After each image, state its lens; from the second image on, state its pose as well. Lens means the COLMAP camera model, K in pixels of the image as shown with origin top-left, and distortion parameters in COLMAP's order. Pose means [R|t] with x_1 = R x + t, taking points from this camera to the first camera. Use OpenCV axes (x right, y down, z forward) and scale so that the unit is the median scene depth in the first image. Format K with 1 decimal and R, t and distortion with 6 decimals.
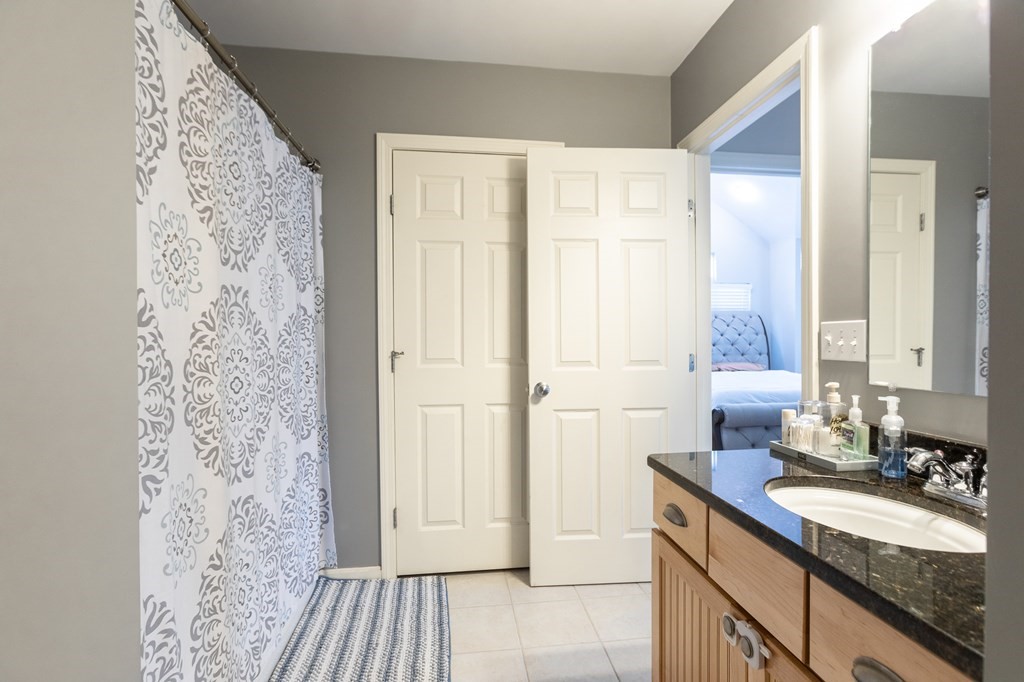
lens RADIAL K [[483.3, 0, 510.5], [0, 483.3, 341.8], [0, 0, 1]] dist [-0.003204, 0.000916]
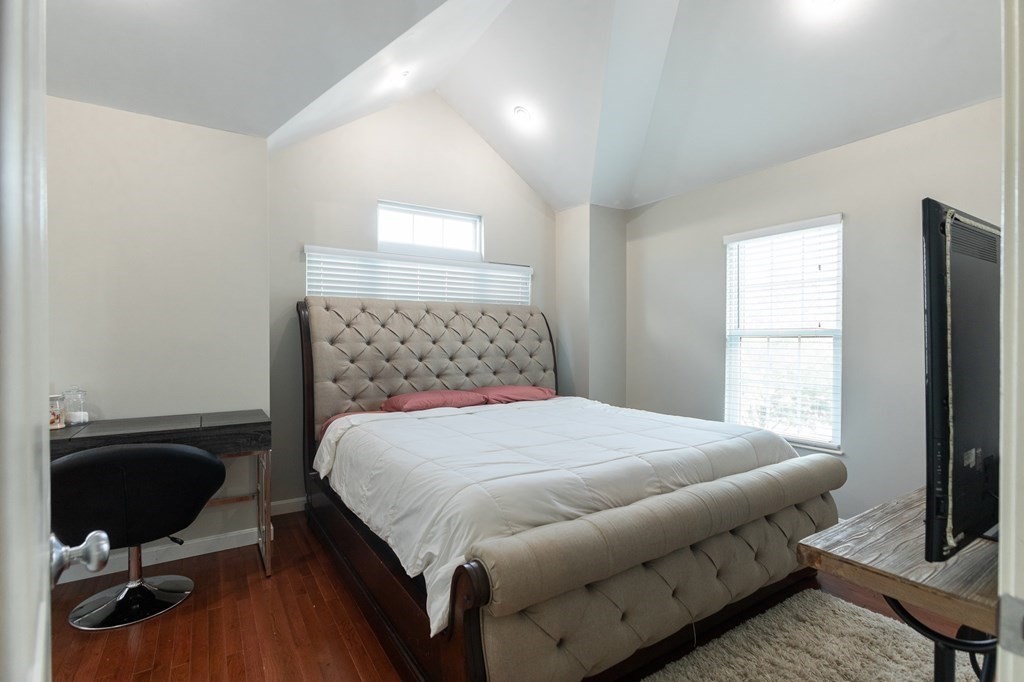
lens RADIAL K [[483.3, 0, 511.4], [0, 483.3, 342.3], [0, 0, 1]] dist [-0.003204, 0.000916]
pose [[0.902019, 0.005093, 0.431667, 0.188557], [-0.003891, 0.999986, -0.003669, -0.010503], [-0.431680, 0.001630, 0.902026, 0.419707]]
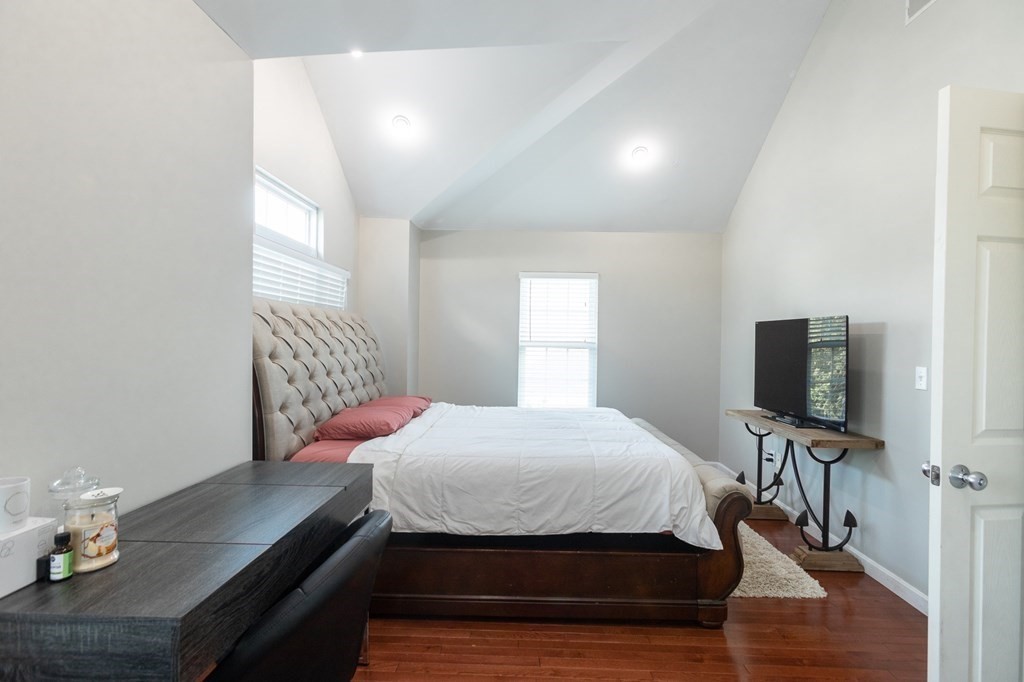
lens RADIAL K [[483.3, 0, 513.0], [0, 483.3, 341.3], [0, 0, 1]] dist [-0.003204, 0.000916]
pose [[0.157794, 0.007177, 0.987446, -0.111469], [-0.008668, 0.999945, -0.005883, -0.024516], [-0.987434, -0.007631, 0.157847, 0.722987]]
